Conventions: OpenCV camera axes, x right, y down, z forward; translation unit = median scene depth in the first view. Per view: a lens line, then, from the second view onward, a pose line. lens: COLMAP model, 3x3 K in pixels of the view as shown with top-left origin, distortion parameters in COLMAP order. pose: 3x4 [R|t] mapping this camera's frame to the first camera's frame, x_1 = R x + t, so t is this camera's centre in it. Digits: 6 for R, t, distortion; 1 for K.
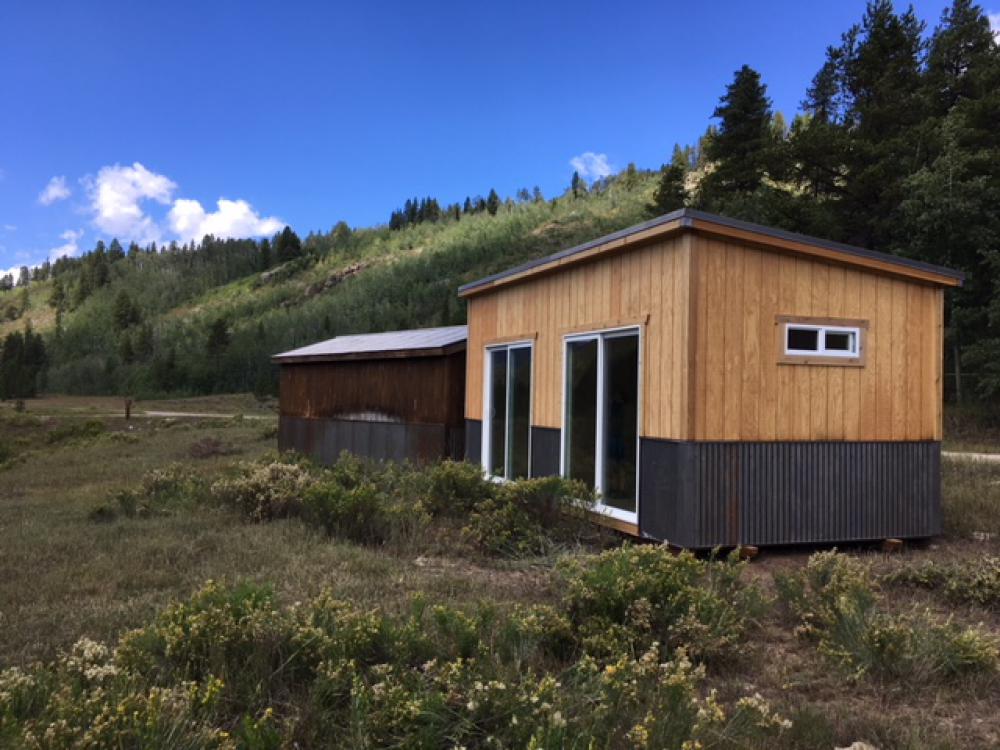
lens RADIAL K [[865.8, 0, 512.6], [0, 865.8, 377.5], [0, 0, 1]] dist [0.092440, -0.122114]
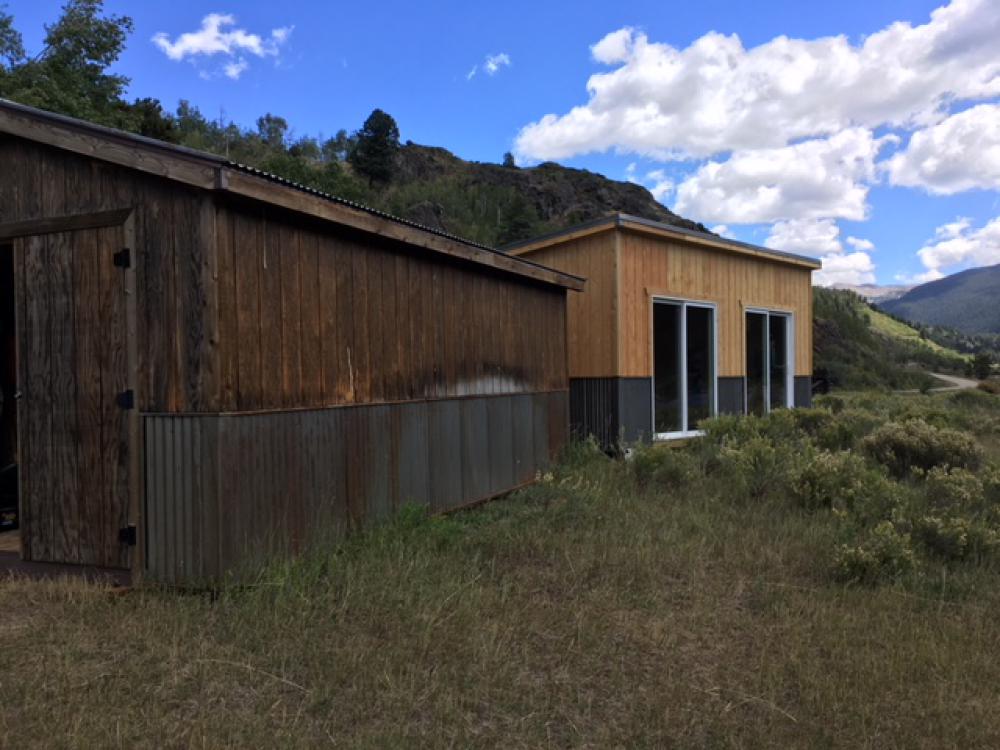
lens RADIAL K [[865.8, 0, 512.6], [0, 865.8, 377.5], [0, 0, 1]] dist [0.092440, -0.122114]
pose [[-0.448827, -0.021815, 0.893352, -1.117312], [-0.024256, 0.999631, 0.012223, 0.060660], [-0.893289, -0.016183, -0.449191, 2.183926]]
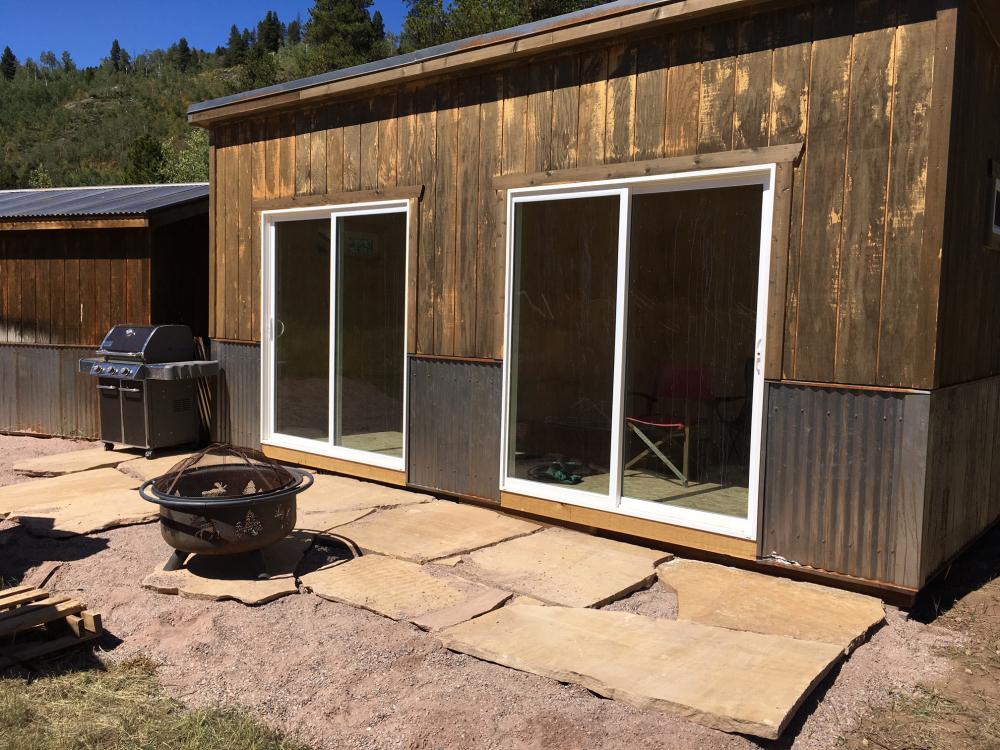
lens RADIAL K [[865.8, 0, 512.6], [0, 865.8, 377.5], [0, 0, 1]] dist [0.092440, -0.122114]
pose [[0.882140, -0.037005, 0.469531, -0.227531], [-0.014424, 0.994318, 0.105465, 0.012853], [-0.470766, -0.099808, 0.876594, 0.570020]]
